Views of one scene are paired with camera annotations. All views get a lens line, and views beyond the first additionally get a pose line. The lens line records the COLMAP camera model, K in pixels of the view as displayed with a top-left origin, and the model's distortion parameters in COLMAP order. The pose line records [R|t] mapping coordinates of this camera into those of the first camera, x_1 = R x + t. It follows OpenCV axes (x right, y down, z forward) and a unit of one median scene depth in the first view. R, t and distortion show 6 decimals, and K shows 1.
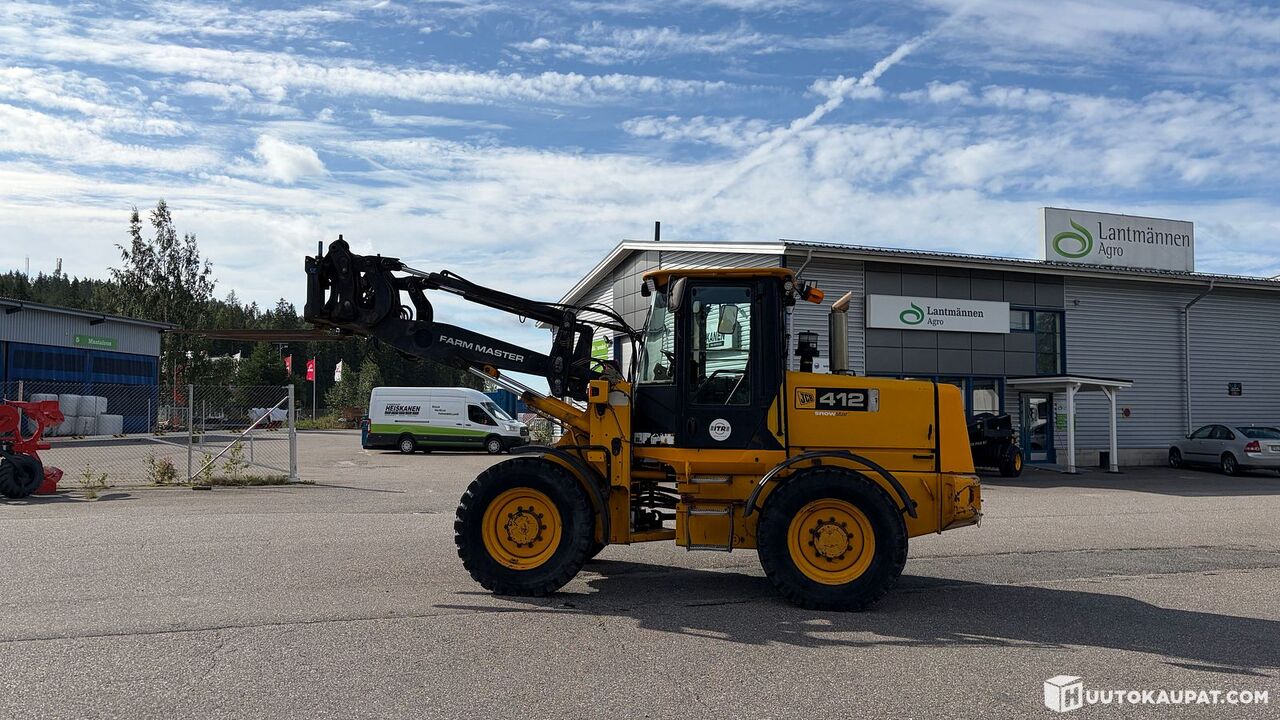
lens RADIAL K [[967.1, 0, 636.9], [0, 967.1, 370.6], [0, 0, 1]] dist [0.047971, -0.051805]
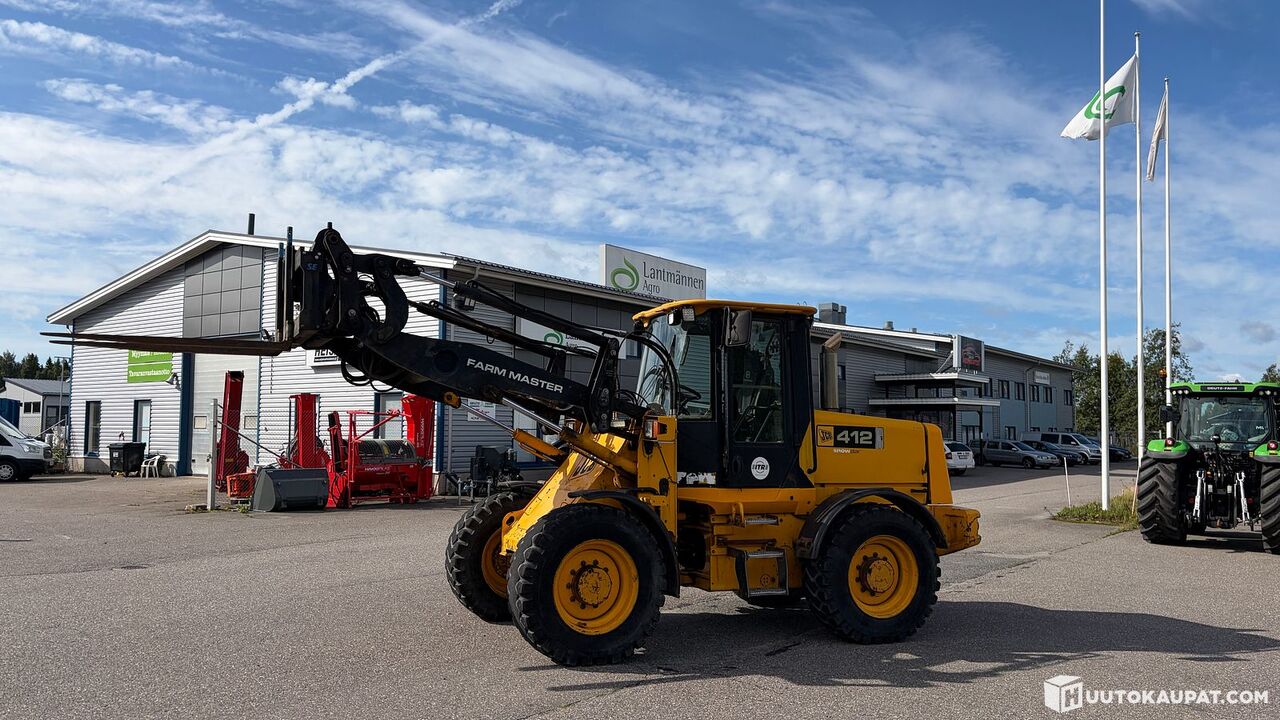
lens RADIAL K [[967.1, 0, 630.9], [0, 967.1, 368.3], [0, 0, 1]] dist [0.047971, -0.051805]
pose [[0.855575, 0.036664, 0.516379, -0.108858], [-0.029245, 0.999319, -0.022498, -0.002805], [-0.516853, 0.004147, 0.856064, 0.047361]]
